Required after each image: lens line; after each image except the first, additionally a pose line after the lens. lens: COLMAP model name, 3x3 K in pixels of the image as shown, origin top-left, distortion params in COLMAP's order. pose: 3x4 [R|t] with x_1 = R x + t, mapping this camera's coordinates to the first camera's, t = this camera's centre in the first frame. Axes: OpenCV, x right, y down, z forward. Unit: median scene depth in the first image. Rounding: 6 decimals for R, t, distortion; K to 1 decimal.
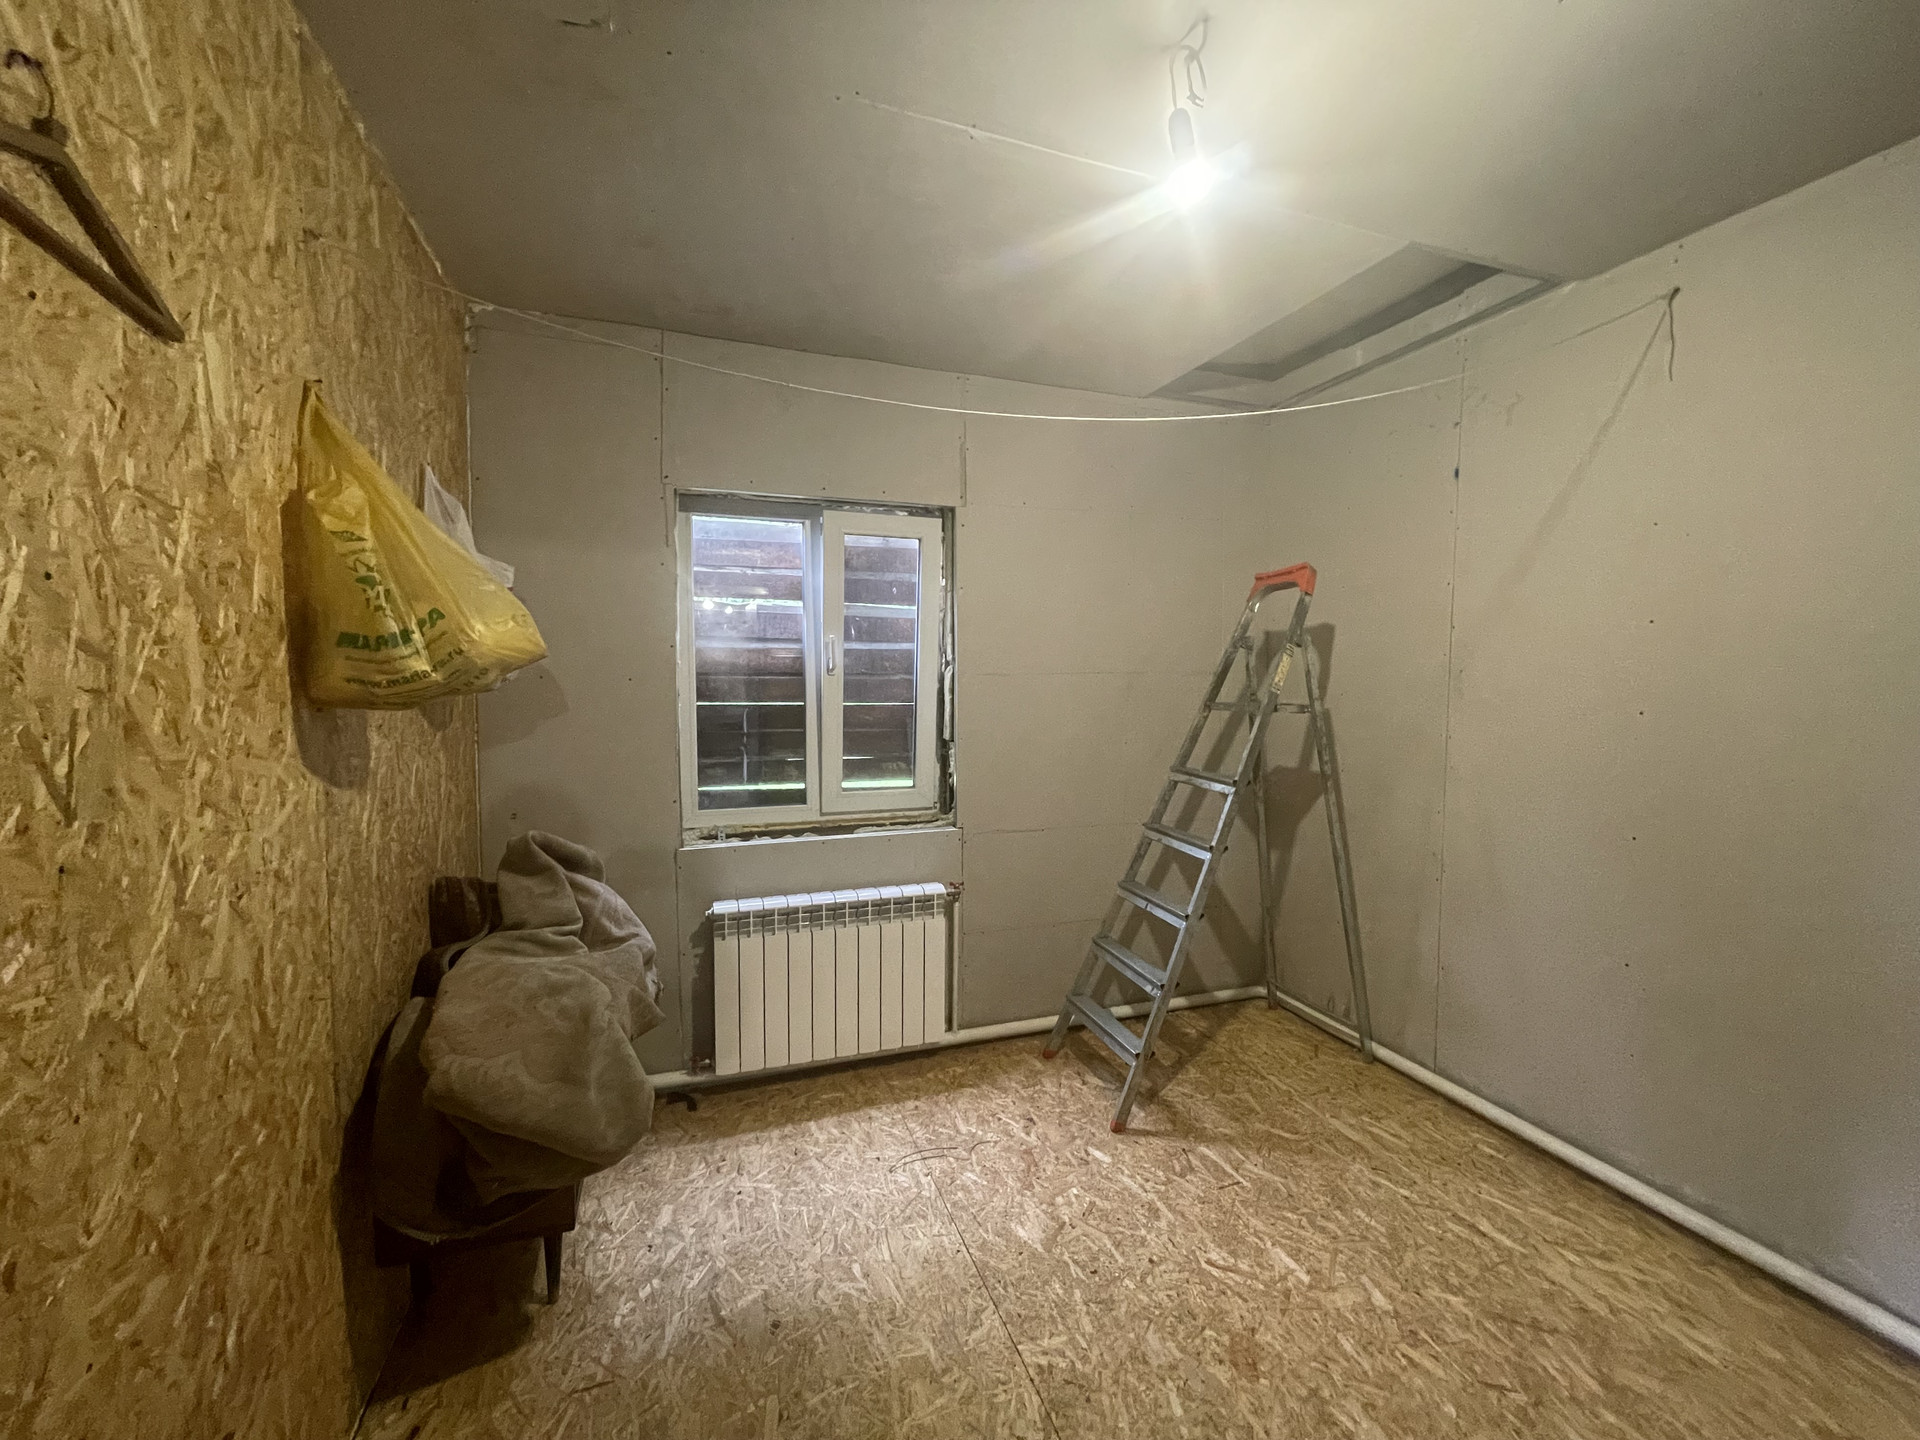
lens RADIAL K [[767.7, 0, 949.8], [0, 767.7, 718.2], [0, 0, 1]] dist [-0.006111, 0.002279]
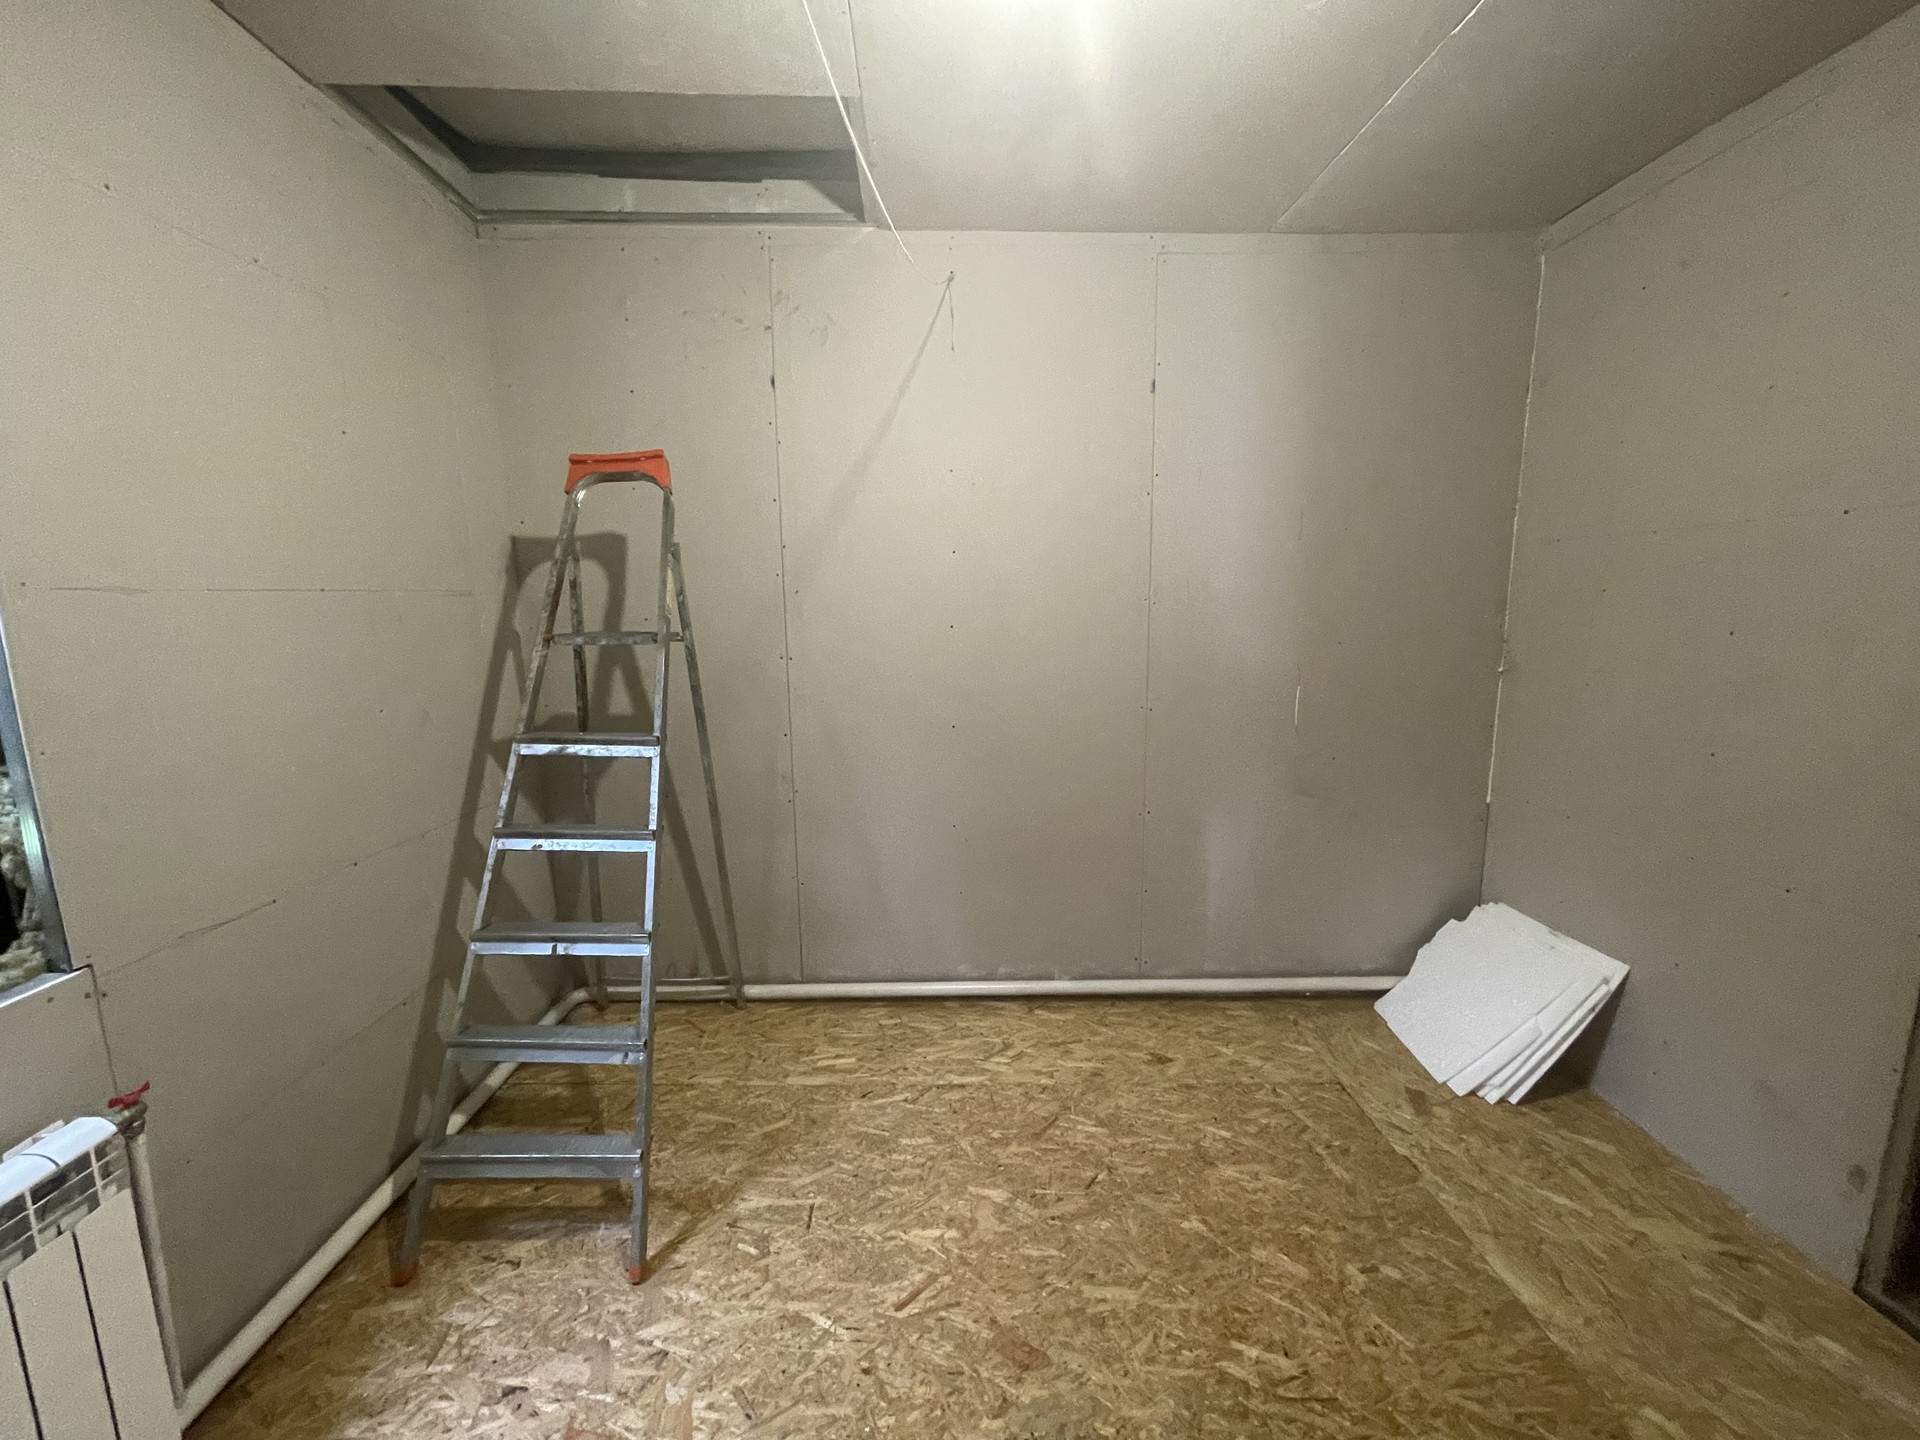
lens RADIAL K [[767.7, 0, 949.1], [0, 767.7, 730.4], [0, 0, 1]] dist [-0.006111, 0.002279]
pose [[0.307204, -0.154455, 0.939026, -0.266711], [0.050999, 0.987995, 0.145825, -0.022929], [-0.950276, 0.003091, 0.311393, 0.554415]]
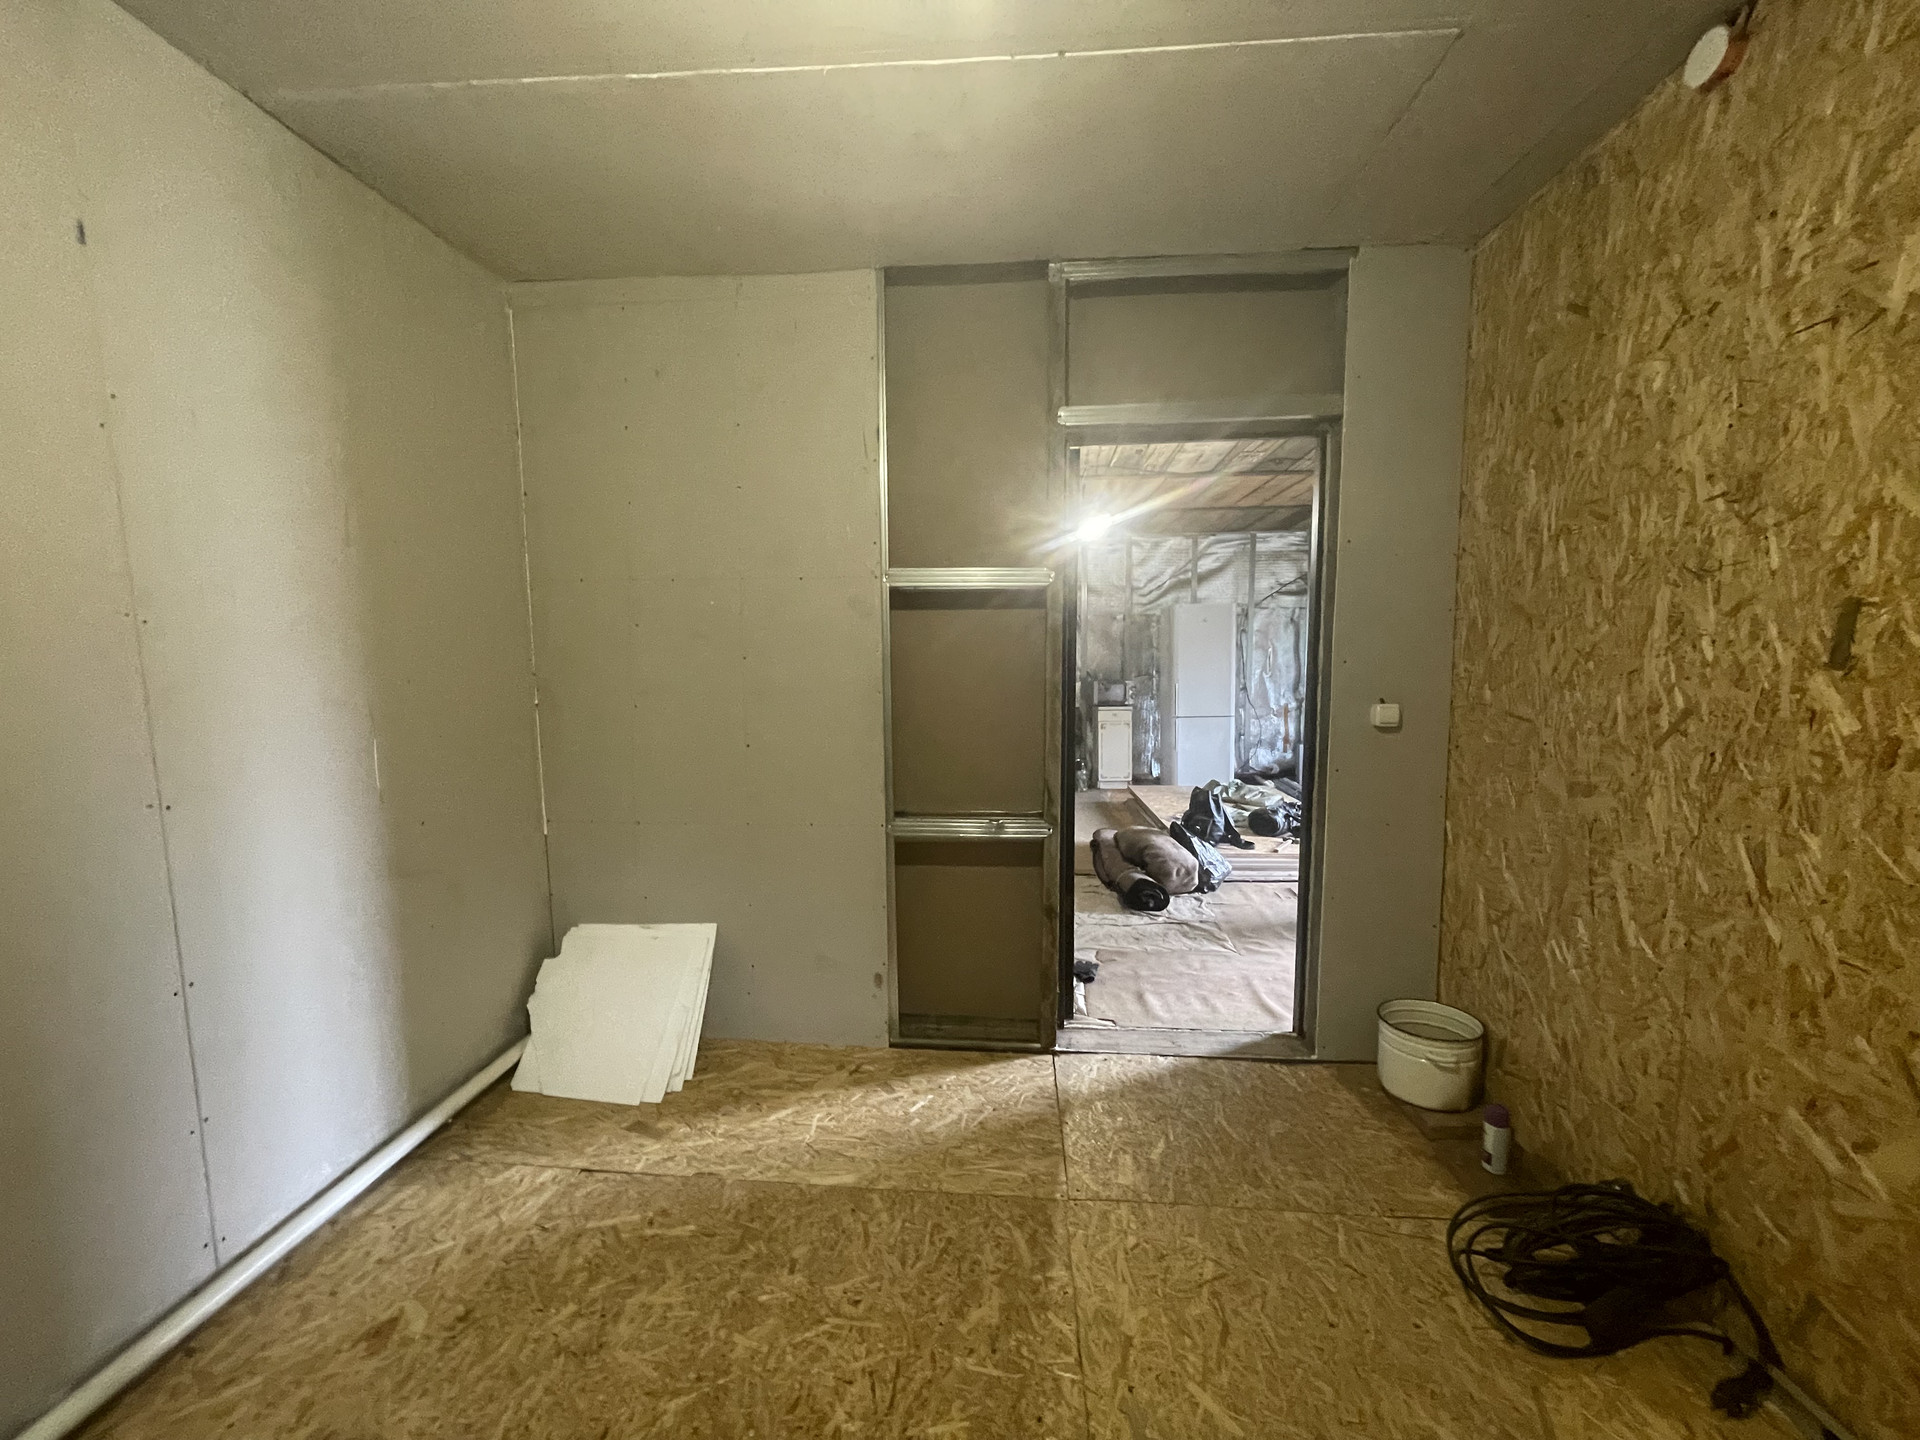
lens RADIAL K [[767.7, 0, 949.1], [0, 767.7, 732.7], [0, 0, 1]] dist [-0.006111, 0.002279]
pose [[-0.919438, -0.035863, 0.391597, 0.078300], [0.023682, 0.988975, 0.146176, -0.013822], [-0.392522, 0.143673, -0.908452, 0.996853]]
